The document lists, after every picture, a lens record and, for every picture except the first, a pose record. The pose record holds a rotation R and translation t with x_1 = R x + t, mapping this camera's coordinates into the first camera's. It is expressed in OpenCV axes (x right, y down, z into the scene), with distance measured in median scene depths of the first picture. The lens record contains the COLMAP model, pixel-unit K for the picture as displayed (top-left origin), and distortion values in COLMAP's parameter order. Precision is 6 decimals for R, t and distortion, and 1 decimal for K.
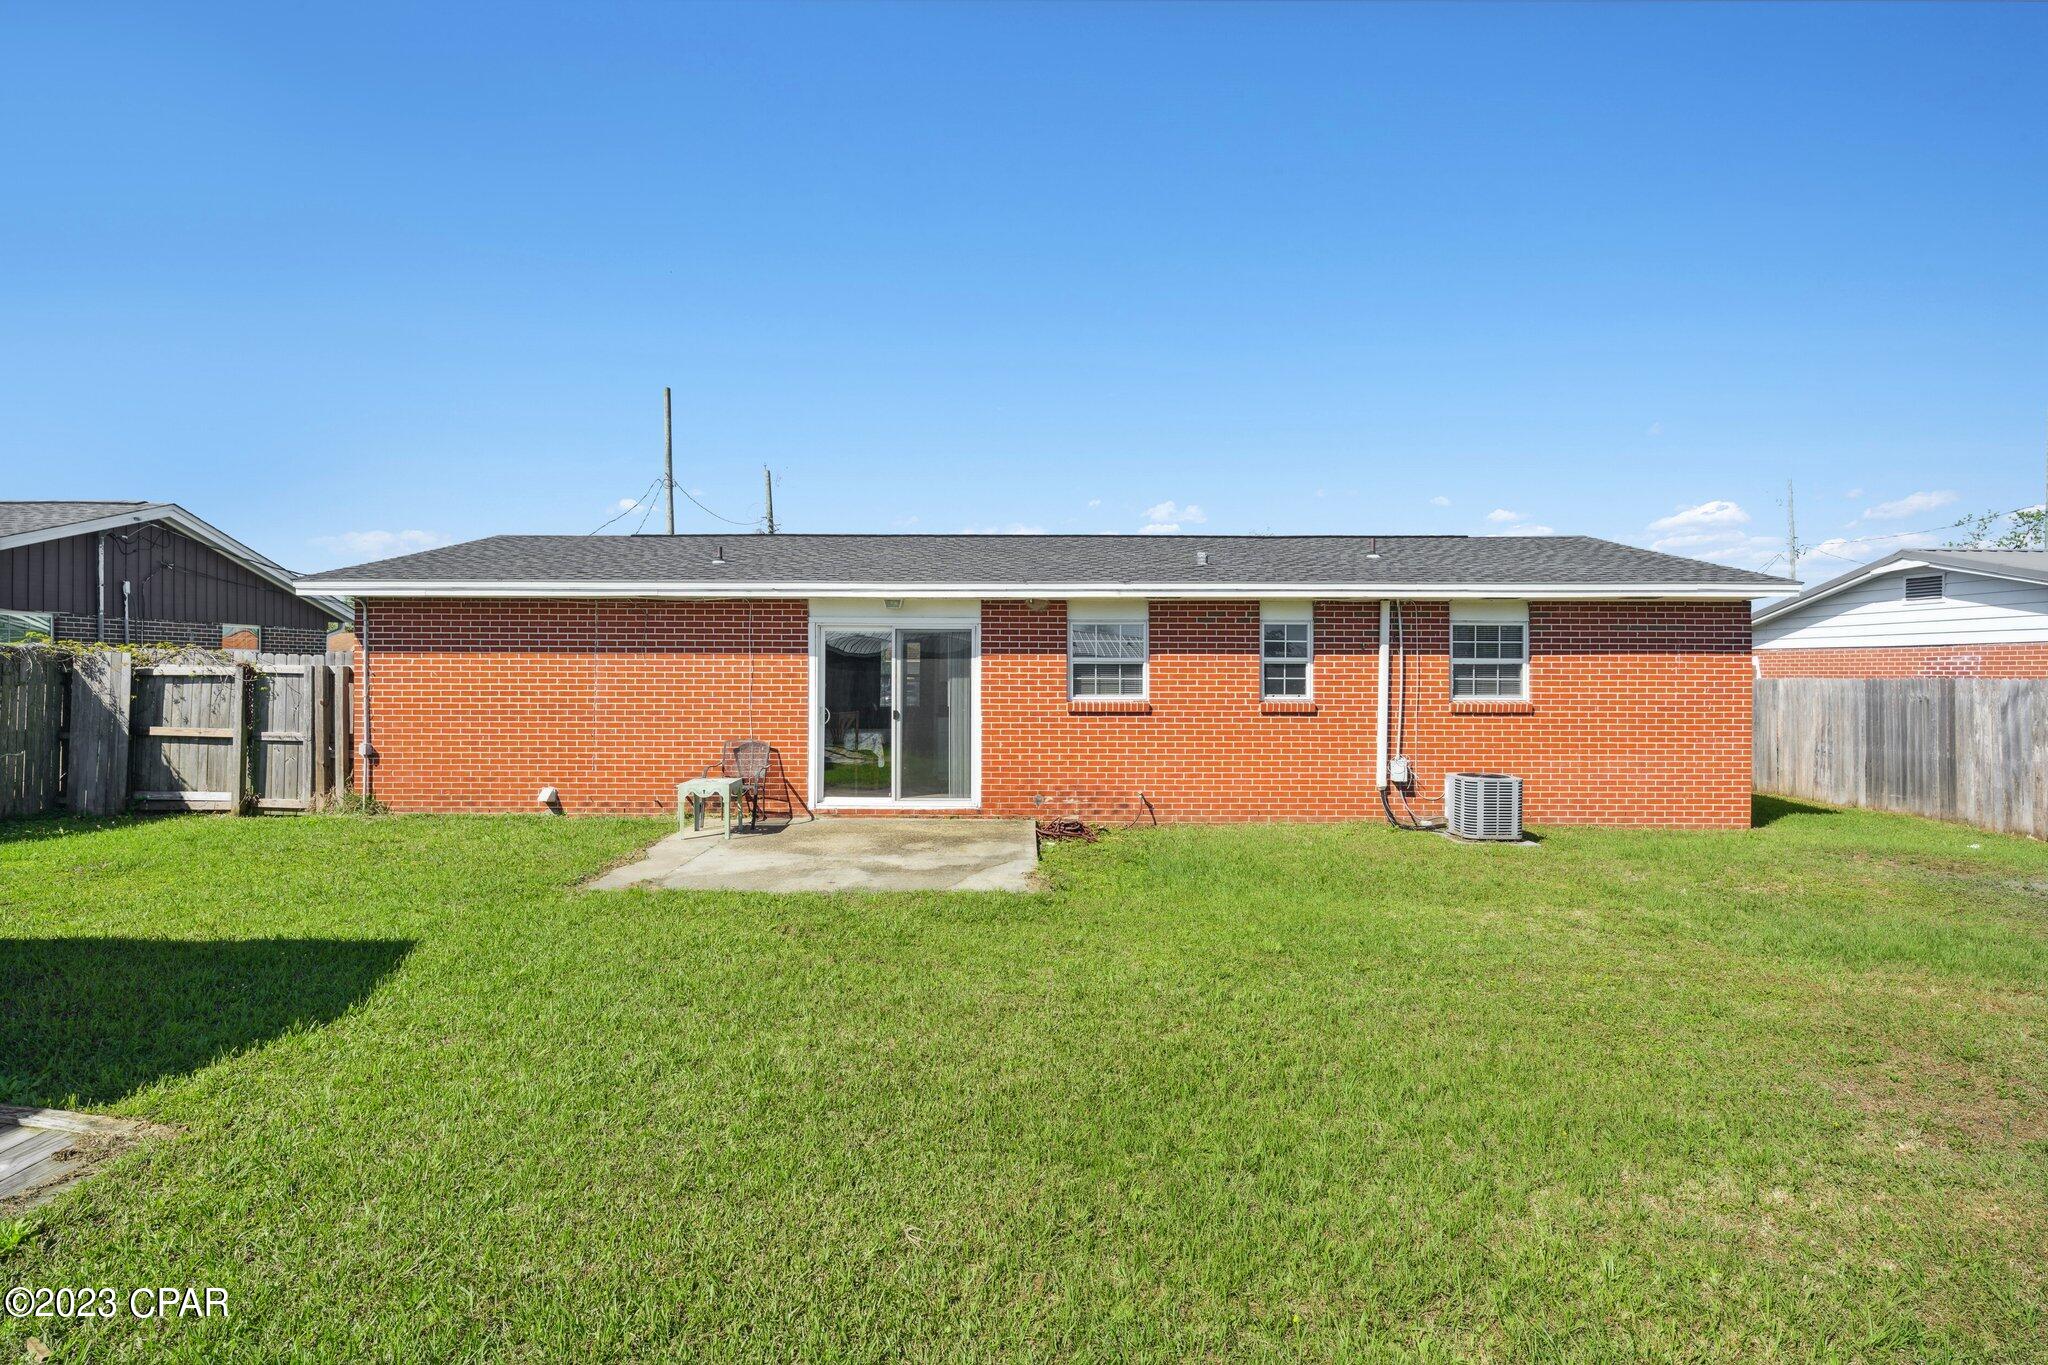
lens RADIAL K [[991.9, 0, 1023.7], [0, 991.9, 686.9], [0, 0, 1]] dist [0.011048, 0.000022]
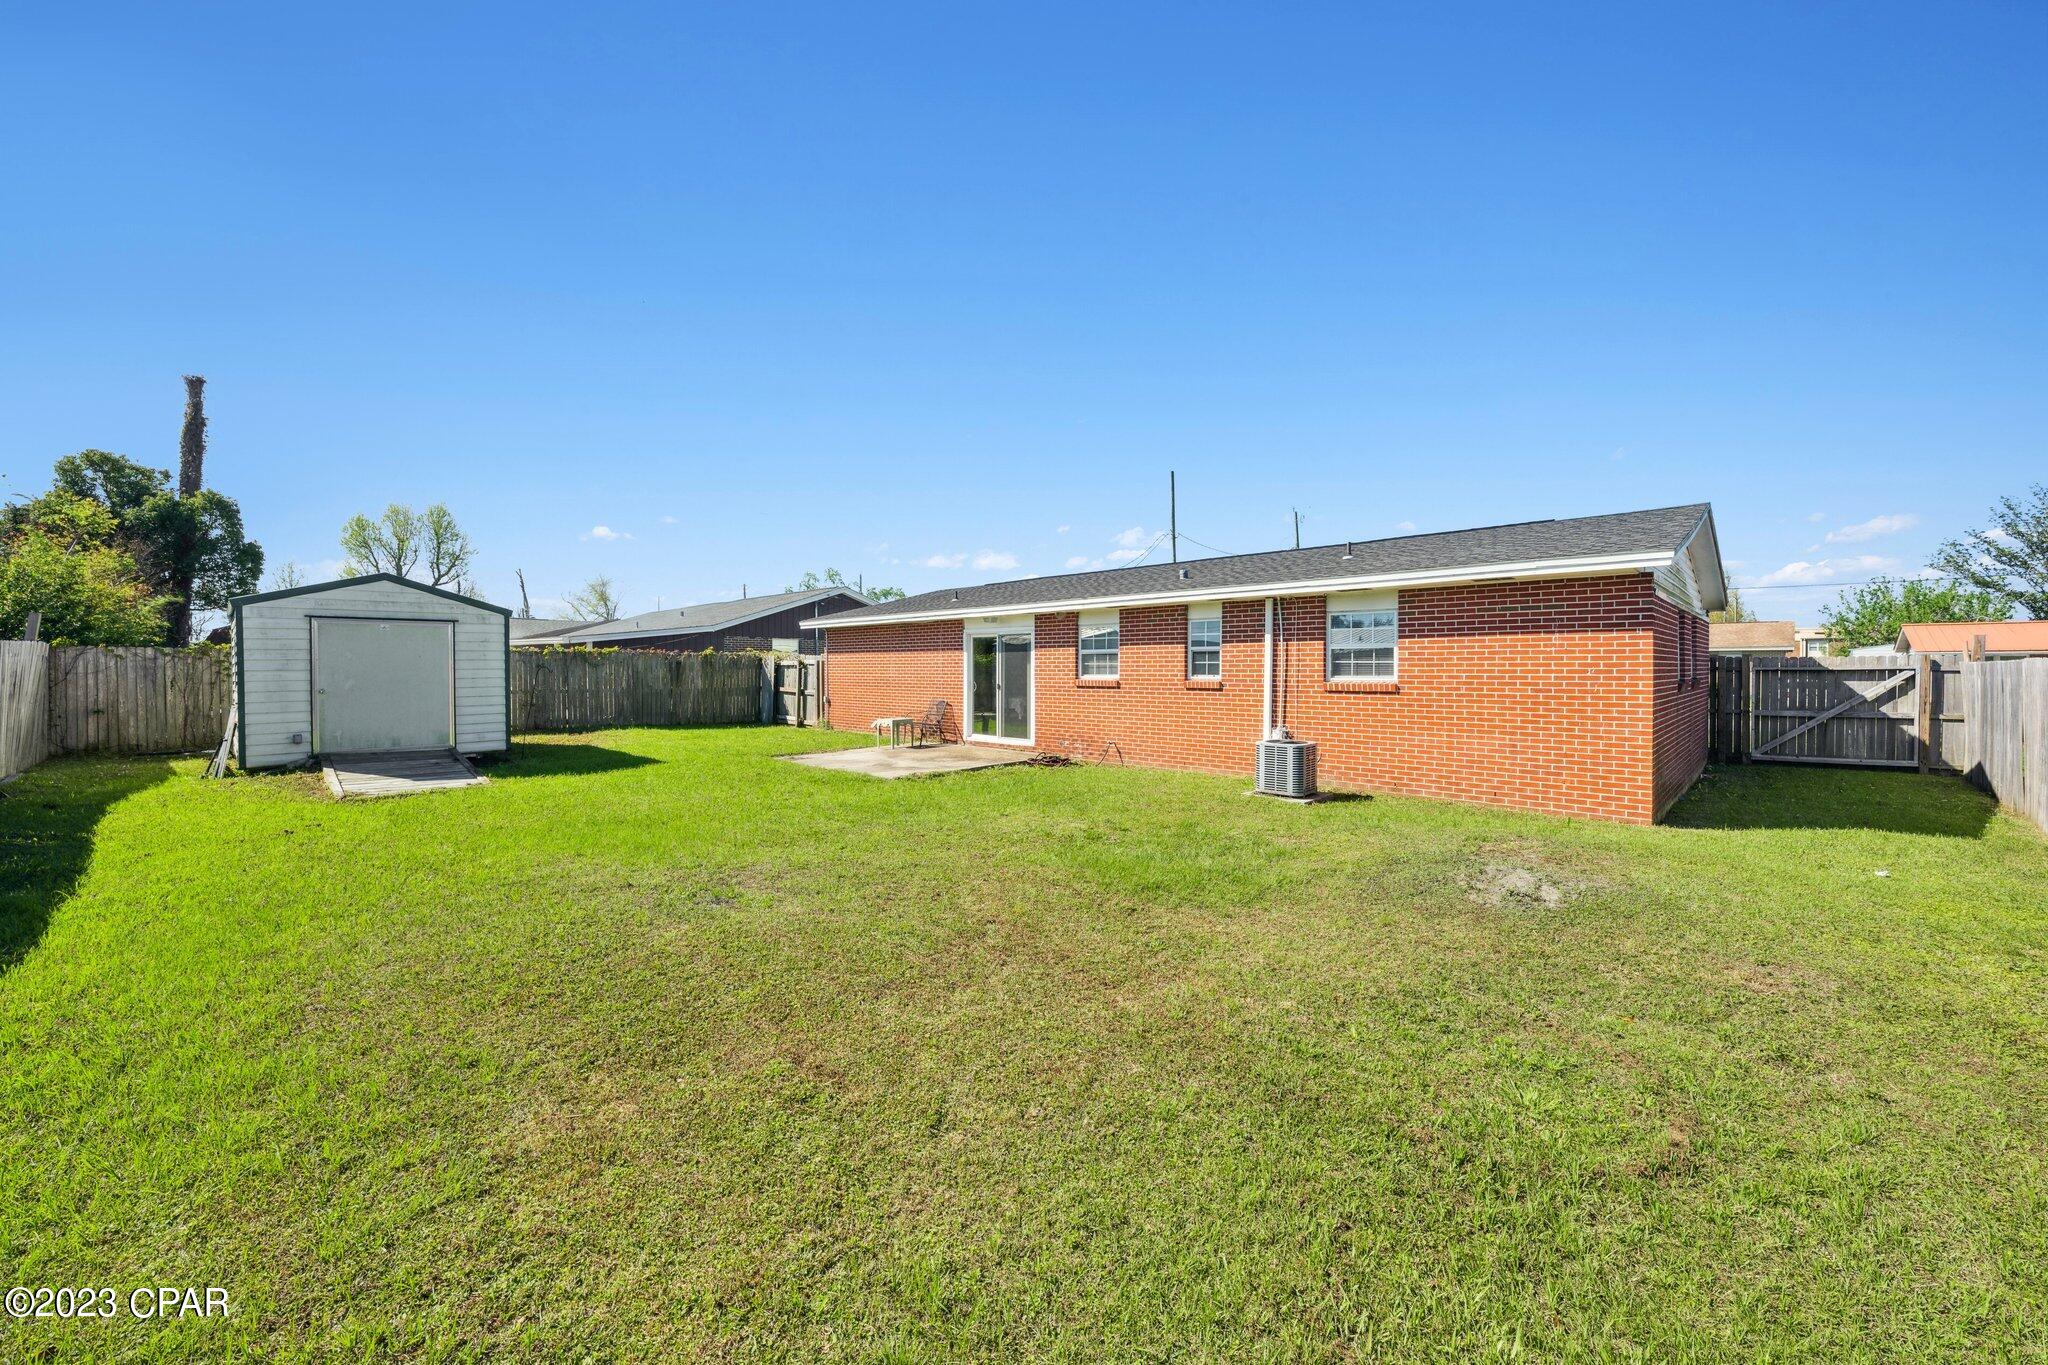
lens RADIAL K [[844.6, 0, 1020.0], [0, 844.6, 678.6], [0, 0, 1]] dist [0.001591, 0.000069]
pose [[0.681337, 0.006359, -0.731942, 0.916111], [0.001119, 0.999952, 0.009730, 0.001832], [0.731969, -0.007448, 0.681297, 0.066633]]
